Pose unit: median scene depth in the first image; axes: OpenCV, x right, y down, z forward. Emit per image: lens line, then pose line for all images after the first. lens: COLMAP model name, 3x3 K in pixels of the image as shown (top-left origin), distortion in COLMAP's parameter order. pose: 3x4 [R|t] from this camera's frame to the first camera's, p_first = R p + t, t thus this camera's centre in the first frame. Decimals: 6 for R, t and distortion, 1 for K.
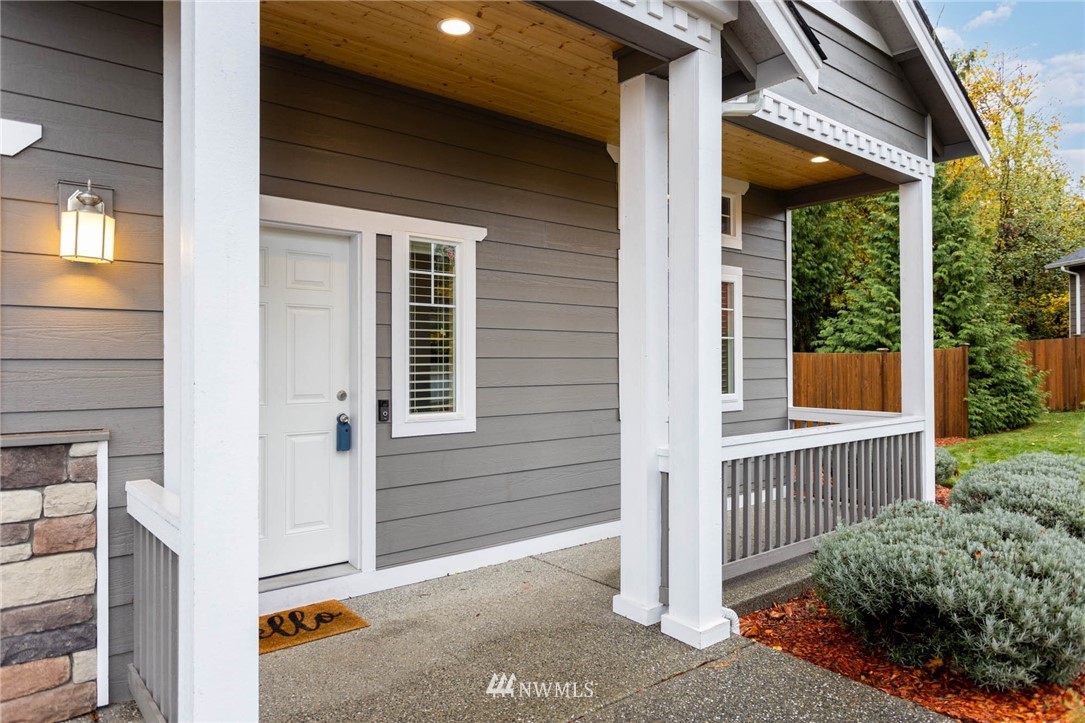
lens RADIAL K [[710.2, 0, 542.9], [0, 710.2, 355.0], [0, 0, 1]] dist [0.022013, -0.010348]
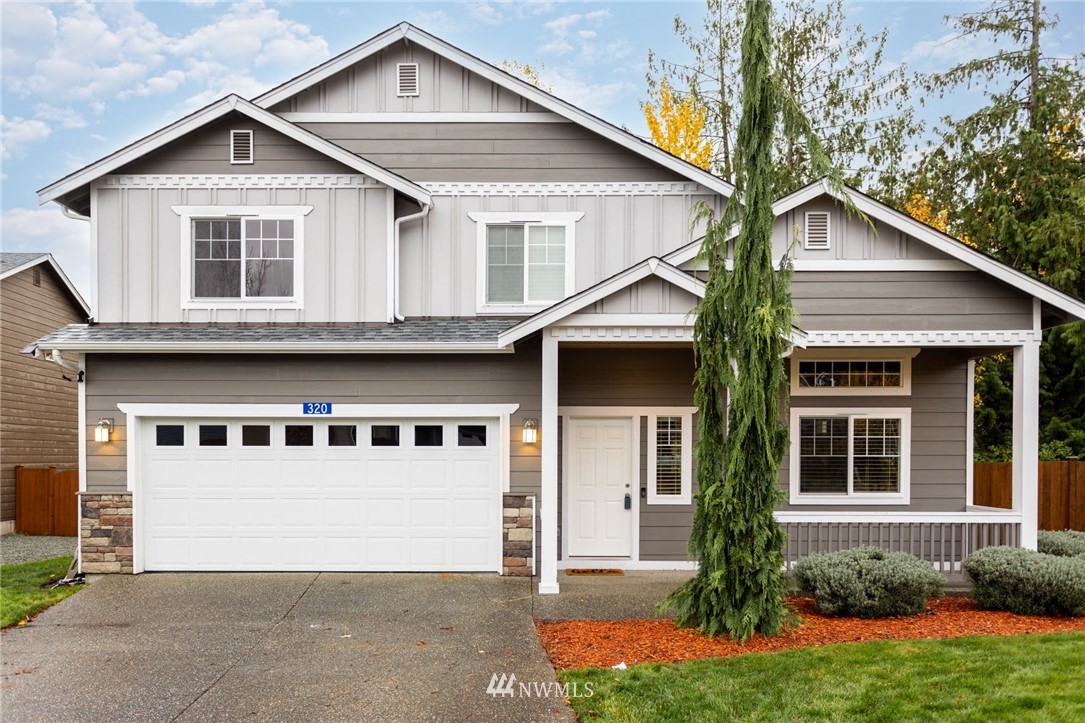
lens RADIAL K [[710.2, 0, 537.9], [0, 710.2, 363.2], [0, 0, 1]] dist [0.022013, -0.010348]
pose [[0.779326, -0.085720, -0.620728, 0.976193], [0.005790, 0.991542, -0.129659, -0.041172], [0.626592, 0.097452, 0.773231, -1.044471]]
